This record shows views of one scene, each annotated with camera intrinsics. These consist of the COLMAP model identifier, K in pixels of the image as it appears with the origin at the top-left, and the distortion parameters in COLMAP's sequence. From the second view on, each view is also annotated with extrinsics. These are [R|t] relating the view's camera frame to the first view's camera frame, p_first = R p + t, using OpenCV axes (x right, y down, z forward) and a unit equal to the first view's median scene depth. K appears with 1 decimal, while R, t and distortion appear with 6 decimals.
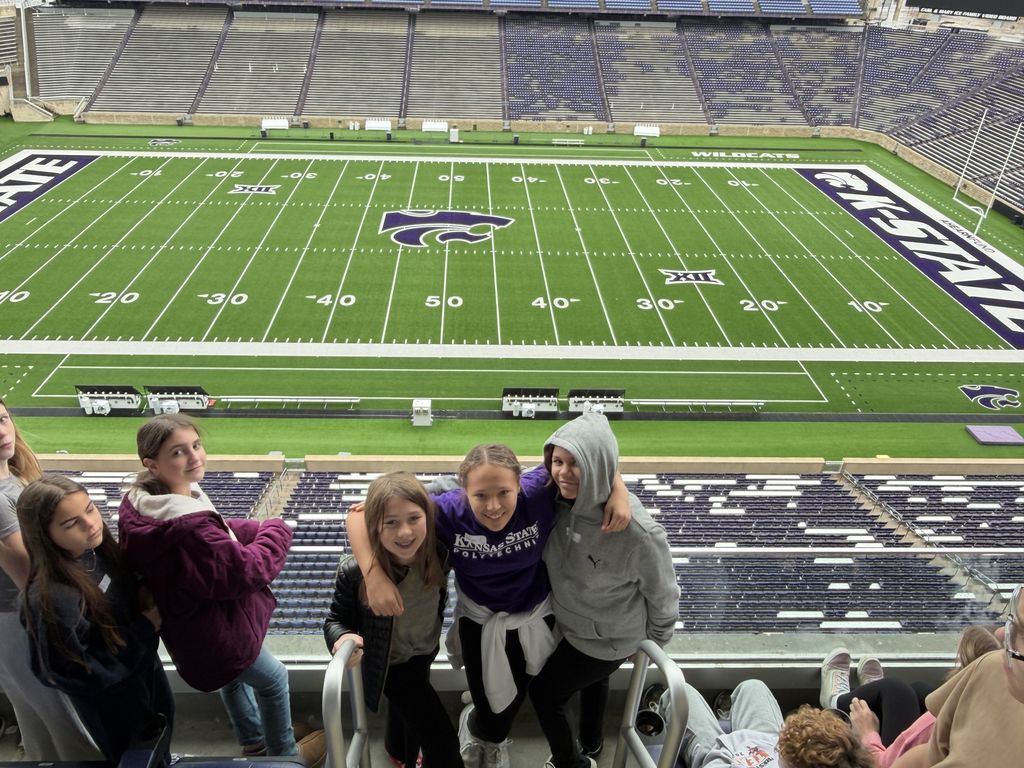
lens RADIAL K [[717.4, 0, 504.1], [0, 717.4, 374.5], [0, 0, 1]] dist [0.030387, -0.037048]
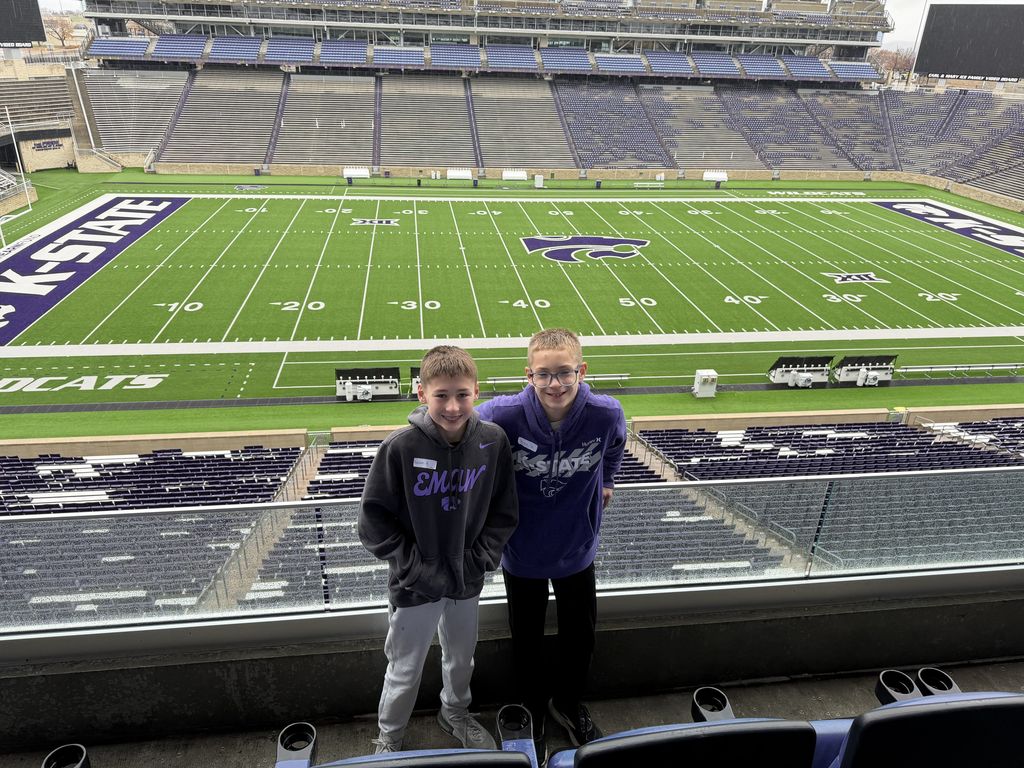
lens RADIAL K [[717.4, 0, 508.0], [0, 717.4, 392.0], [0, 0, 1]] dist [0.030387, -0.037048]
pose [[0.993331, -0.043850, 0.106637, -0.223410], [0.056371, 0.991485, -0.117391, 0.075492], [-0.100581, 0.122620, 0.987344, 0.040816]]
